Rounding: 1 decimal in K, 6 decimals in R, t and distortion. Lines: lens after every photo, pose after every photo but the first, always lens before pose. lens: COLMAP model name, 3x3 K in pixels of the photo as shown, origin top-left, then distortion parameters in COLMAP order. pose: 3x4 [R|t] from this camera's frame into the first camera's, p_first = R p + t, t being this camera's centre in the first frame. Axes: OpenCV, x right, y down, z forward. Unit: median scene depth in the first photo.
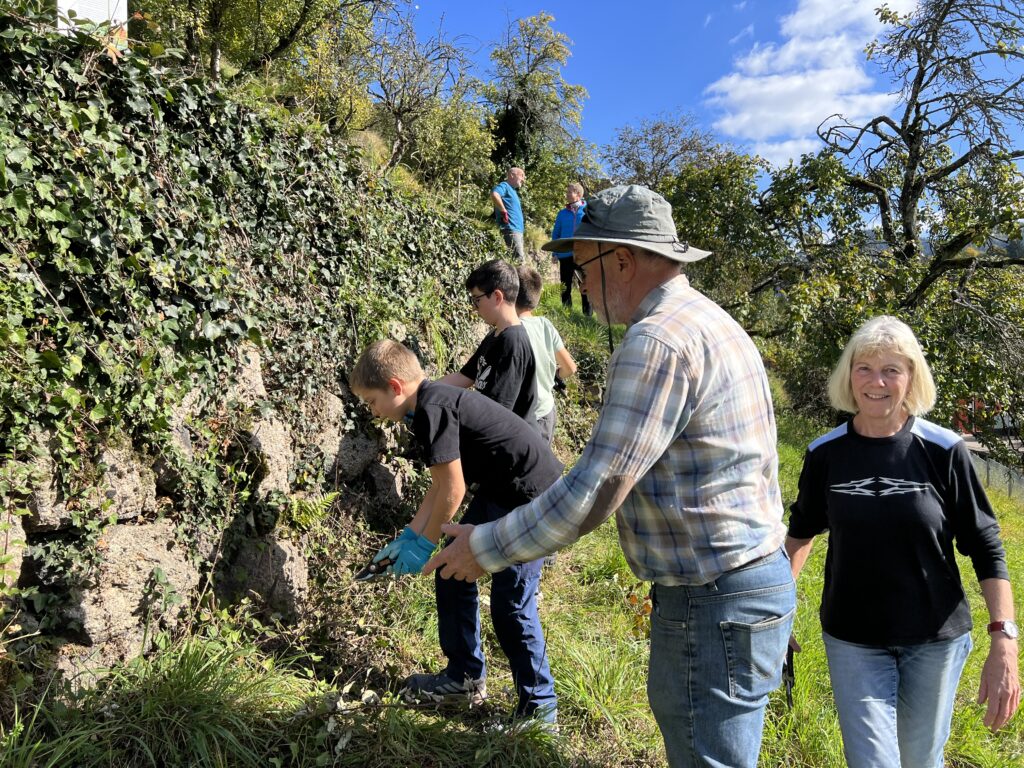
lens RADIAL K [[777.6, 0, 510.1], [0, 777.6, 388.4], [0, 0, 1]] dist [0.048223, -0.038280]
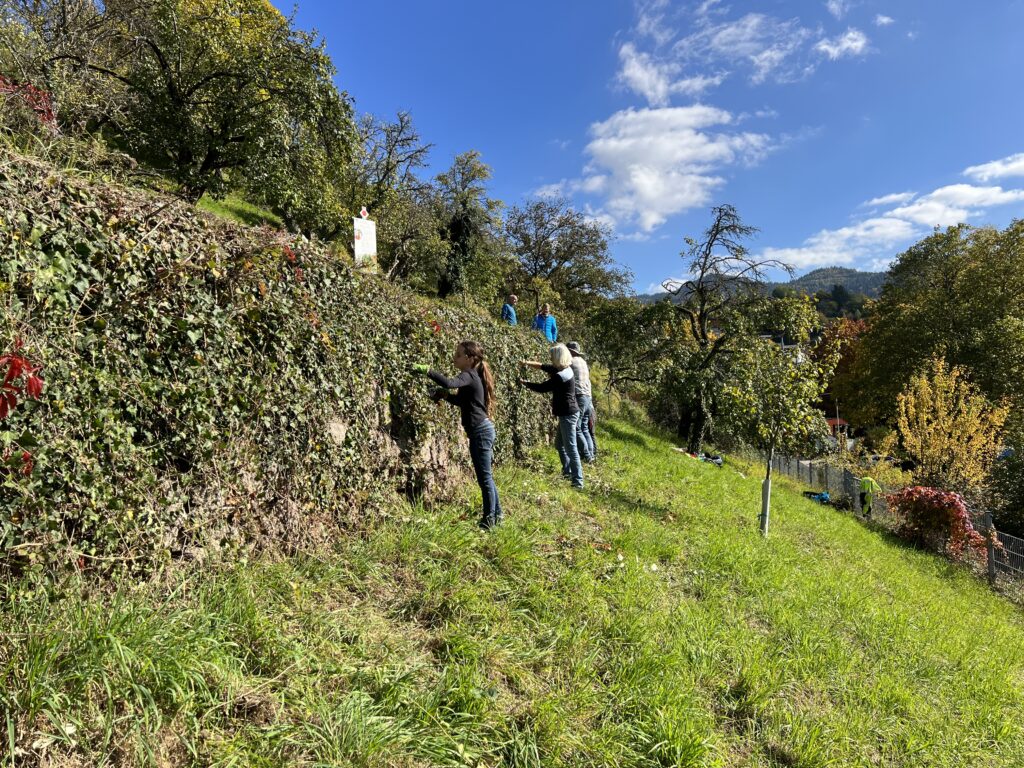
lens RADIAL K [[777.6, 0, 510.1], [0, 777.6, 388.4], [0, 0, 1]] dist [0.048223, -0.038280]
pose [[0.985871, -0.015402, 0.166799, -0.143098], [0.024243, 0.998399, -0.051101, 0.018417], [-0.165745, 0.054423, 0.984666, -0.385698]]
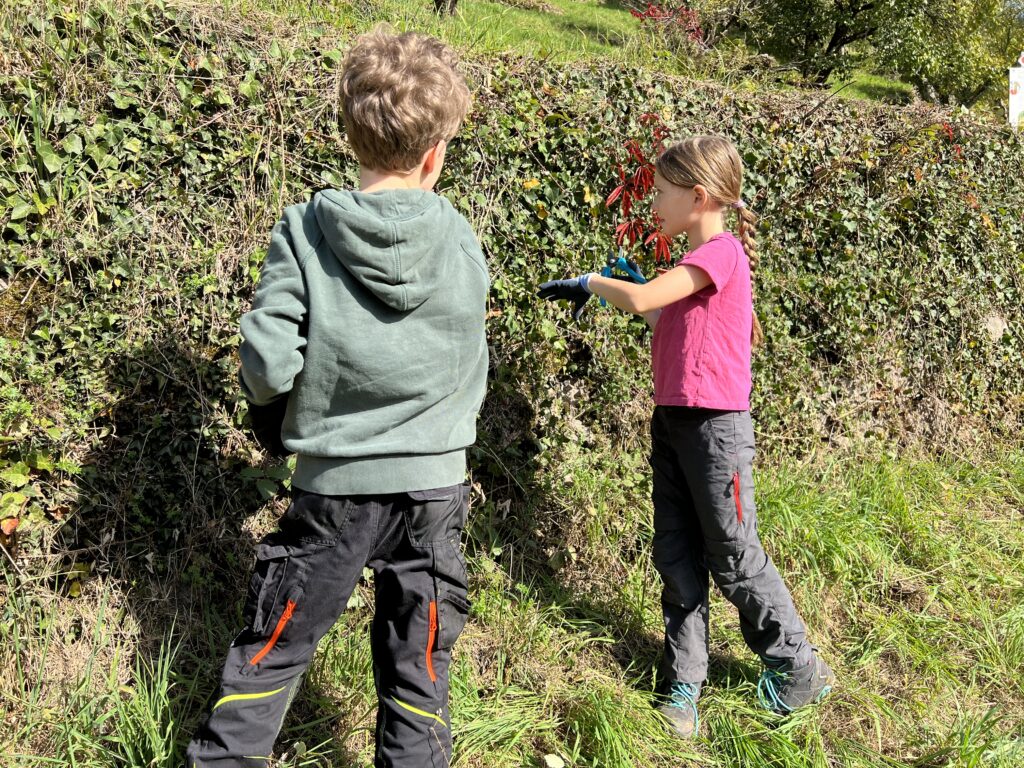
lens RADIAL K [[777.6, 0, 510.1], [0, 777.6, 388.4], [0, 0, 1]] dist [0.048223, -0.038280]
pose [[0.836536, 0.032551, -0.546945, -0.218568], [0.008131, 0.997386, 0.071795, 0.016633], [0.547852, -0.064507, 0.834084, -0.508347]]
